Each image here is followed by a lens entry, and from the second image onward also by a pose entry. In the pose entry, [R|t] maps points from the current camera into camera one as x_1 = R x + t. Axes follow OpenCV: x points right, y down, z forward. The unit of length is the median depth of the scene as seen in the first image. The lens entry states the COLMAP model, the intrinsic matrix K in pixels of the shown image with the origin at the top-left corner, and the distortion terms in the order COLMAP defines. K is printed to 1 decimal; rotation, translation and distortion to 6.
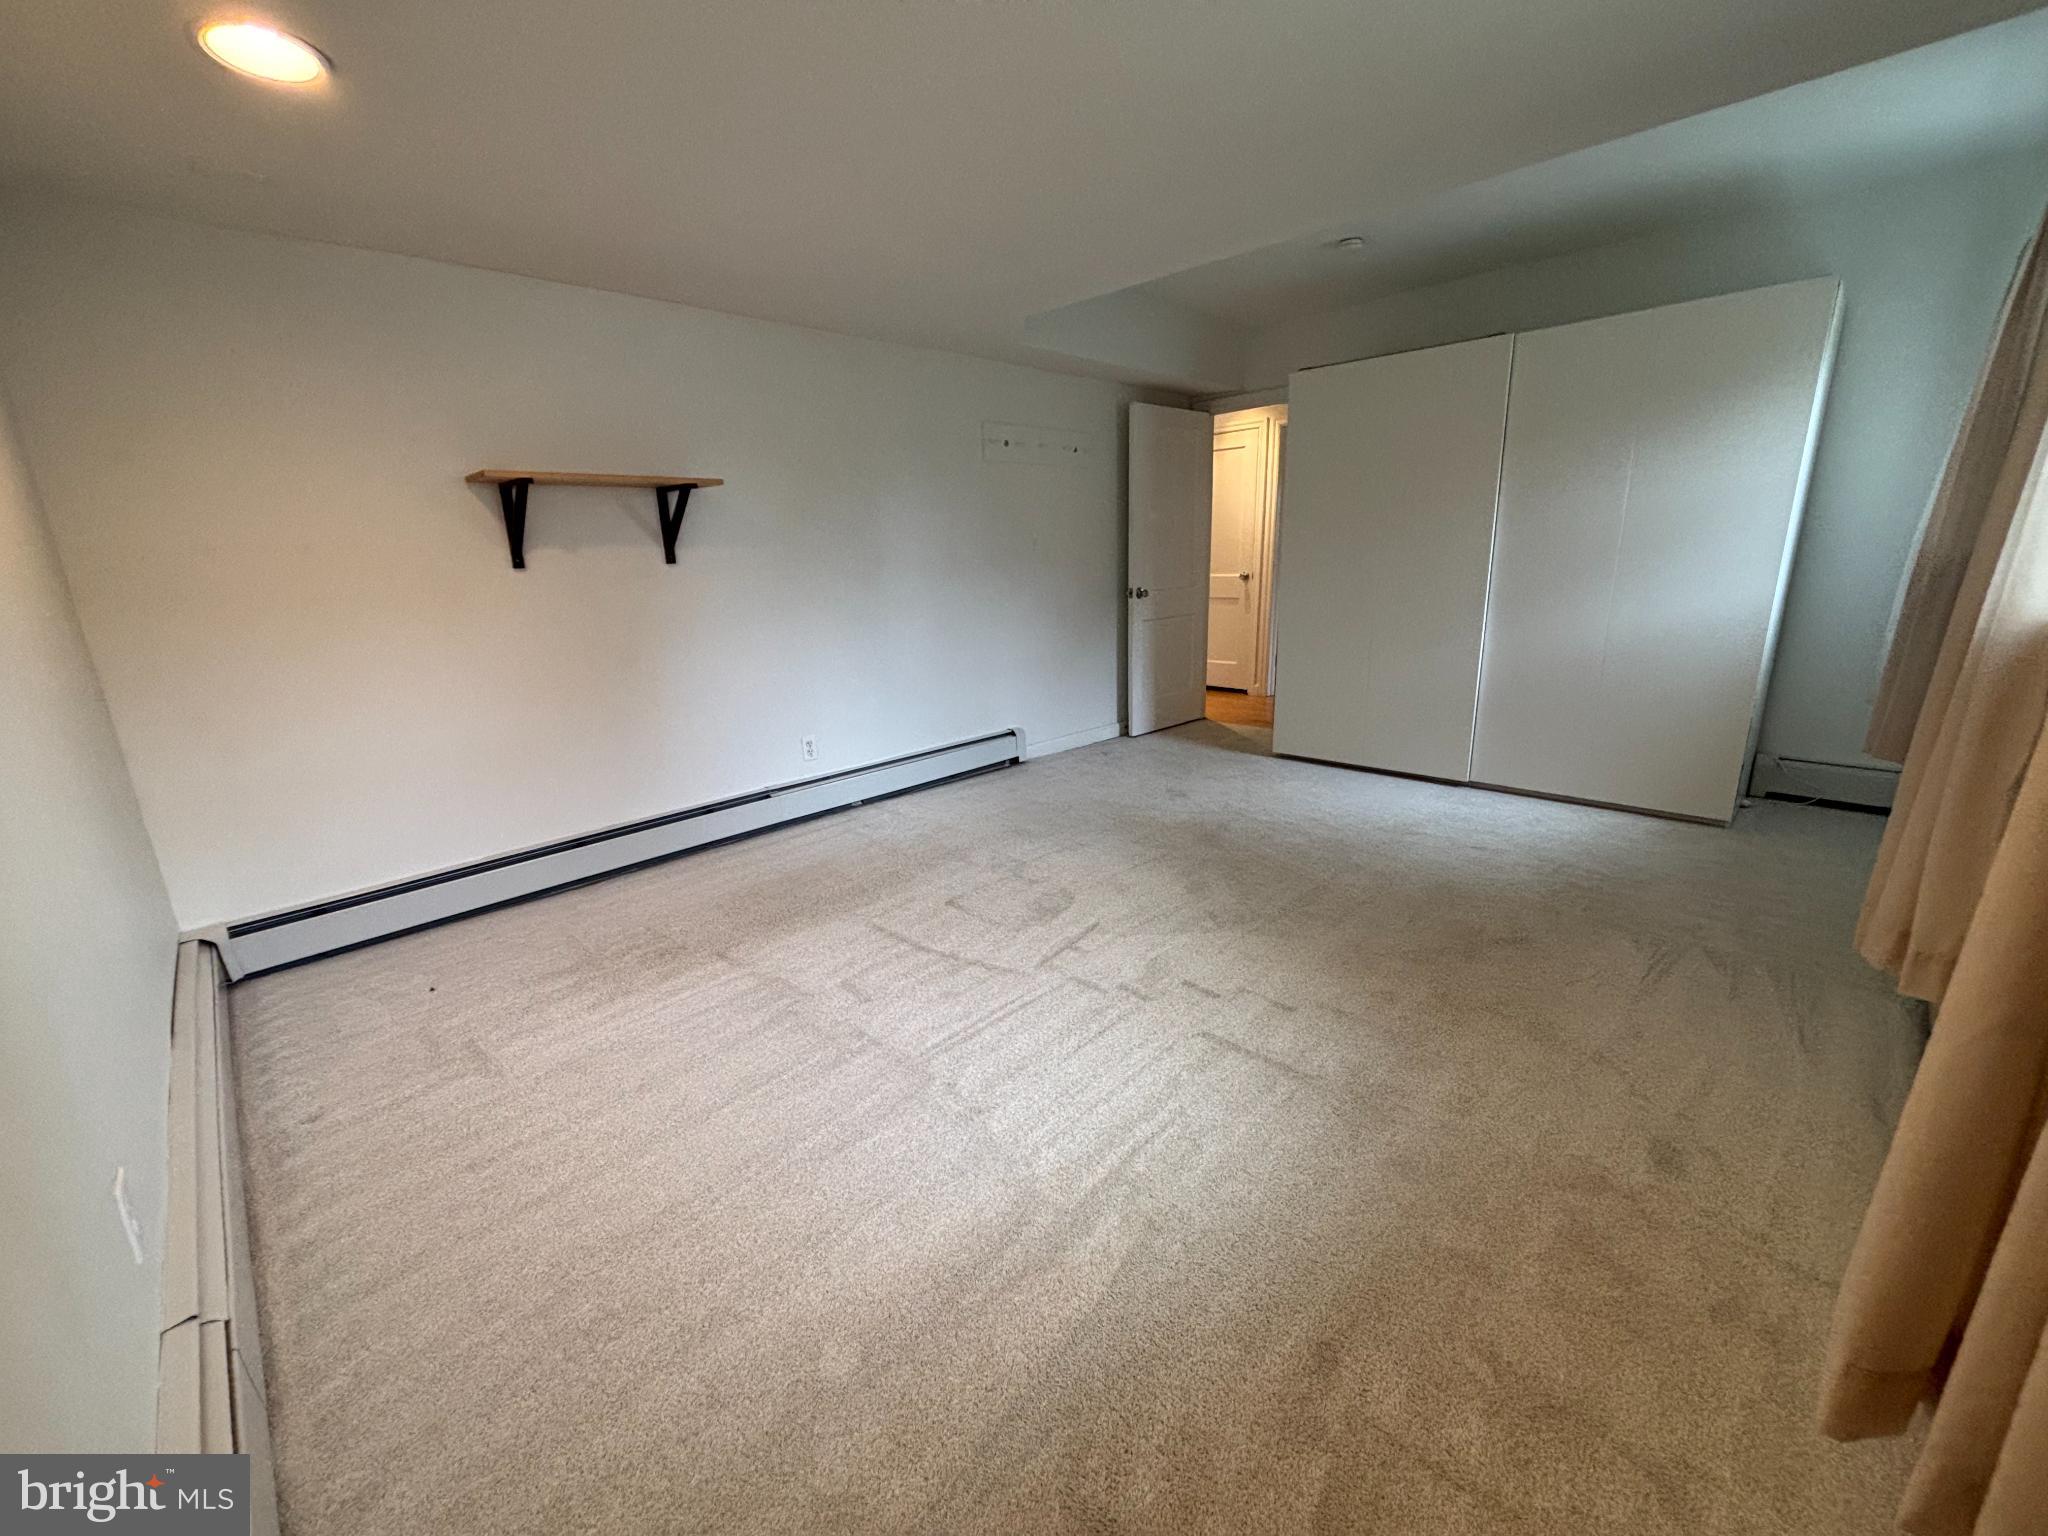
lens RADIAL K [[827.9, 0, 1023.8], [0, 827.9, 767.9], [0, 0, 1]] dist [0.004988, -0.000781]
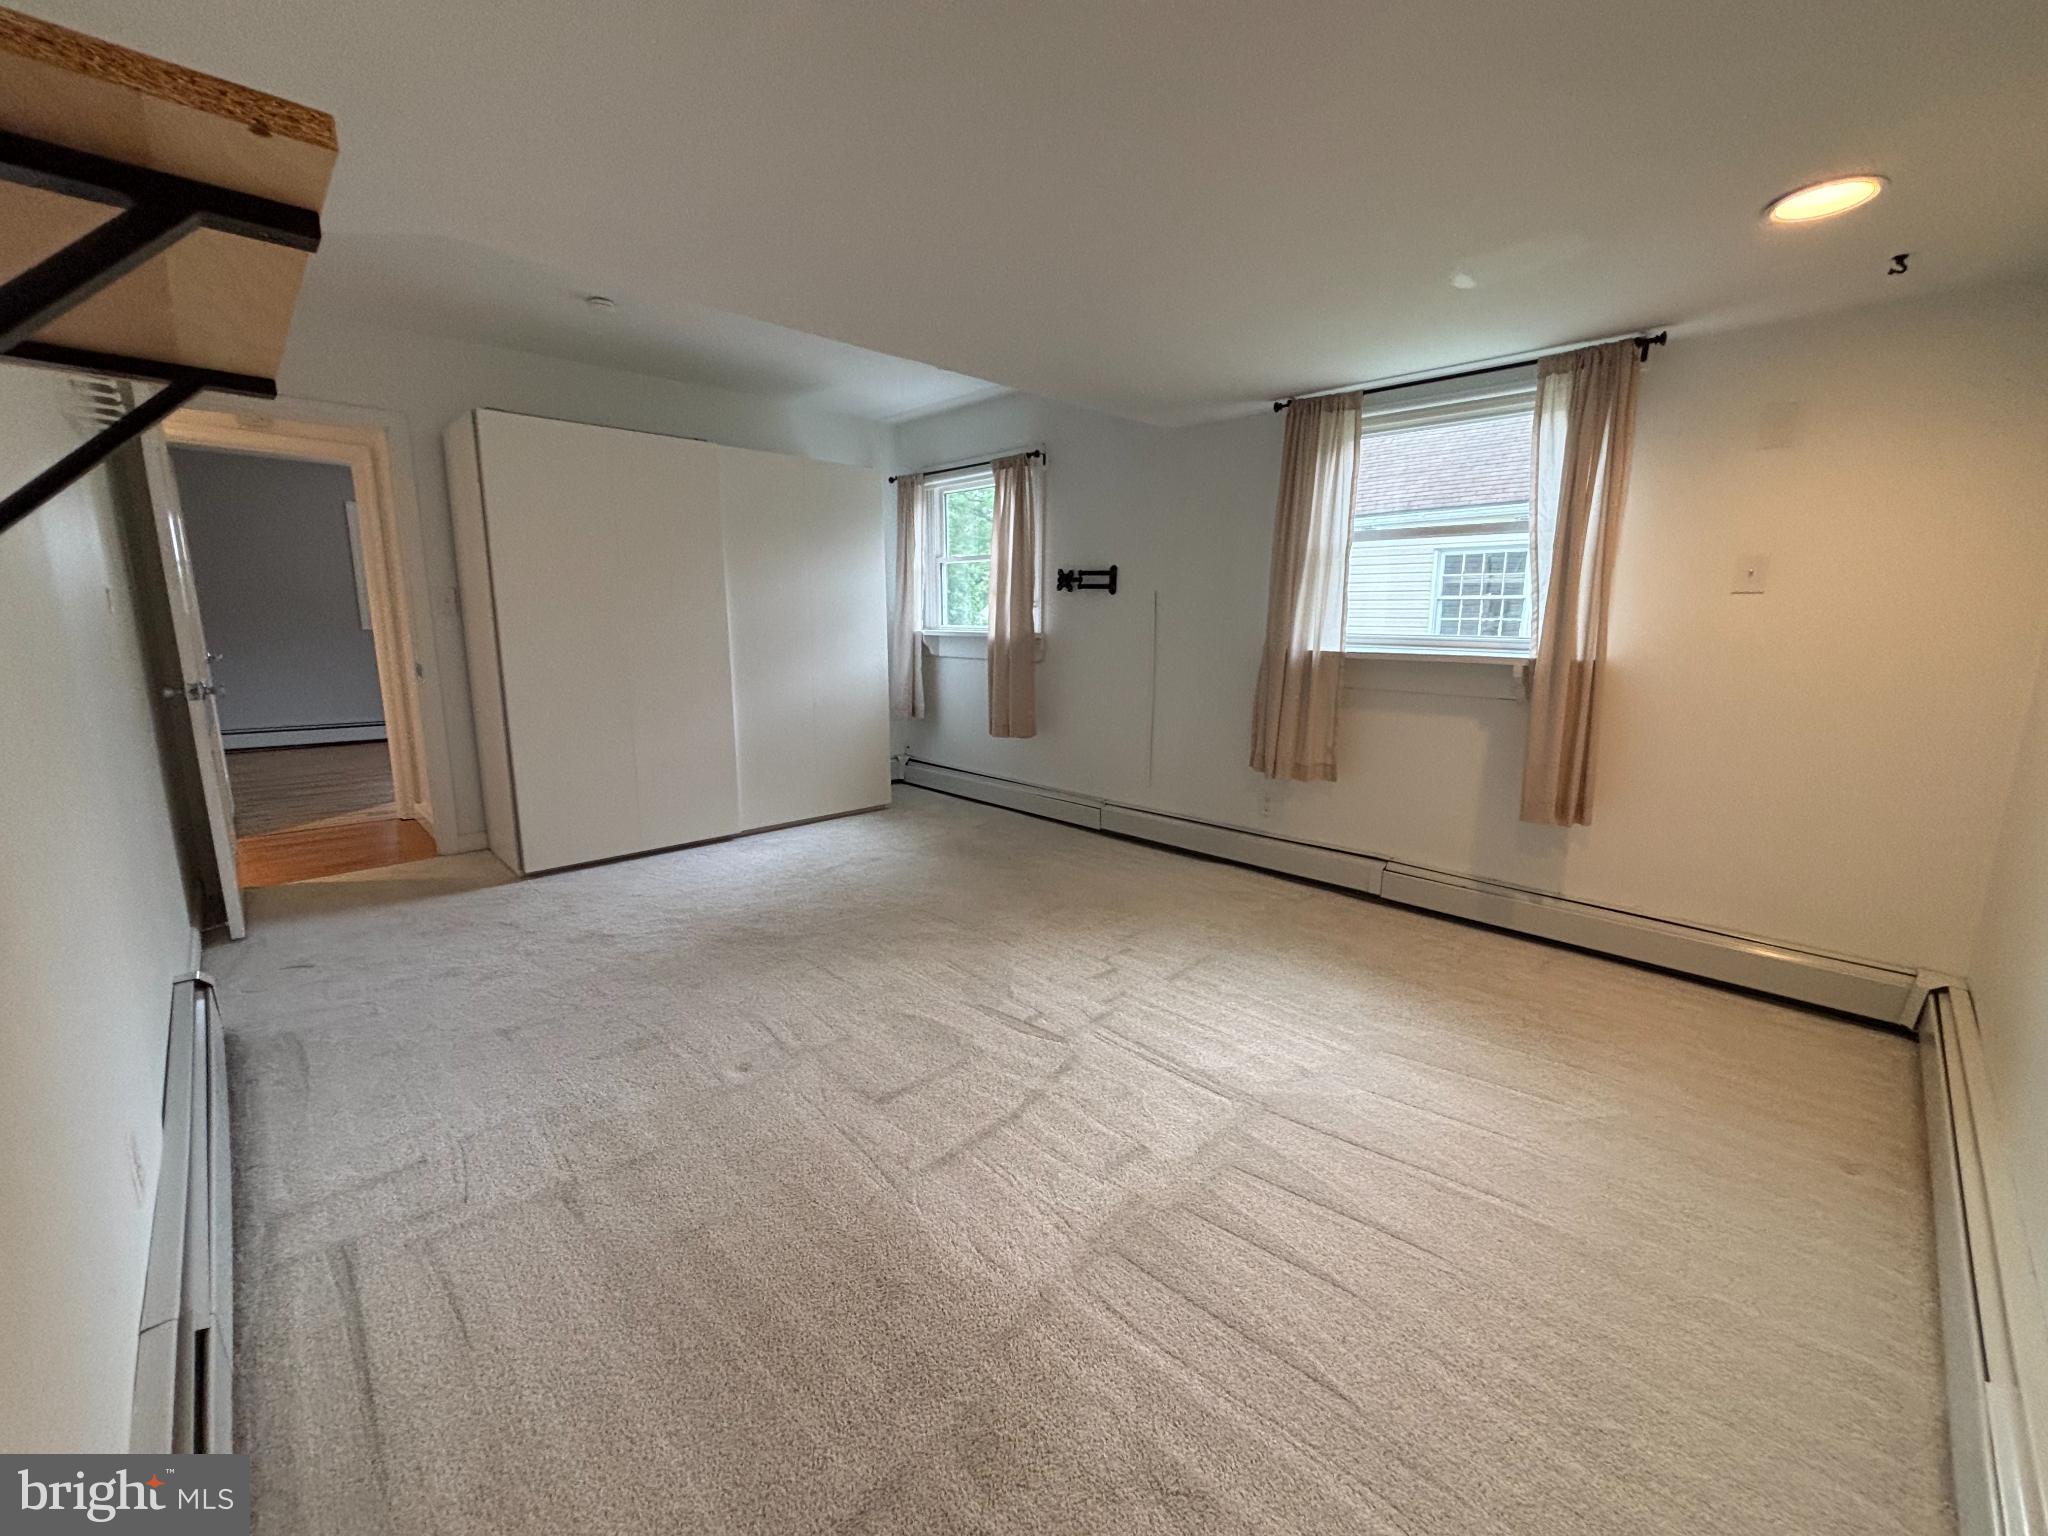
lens RADIAL K [[827.9, 0, 1026.2], [0, 827.9, 774.3], [0, 0, 1]] dist [0.004988, -0.000781]
pose [[-0.009978, -0.159144, 0.987205, -0.832066], [0.244735, 0.956840, 0.156722, -0.207659], [-0.969539, 0.243167, 0.029401, 0.875227]]
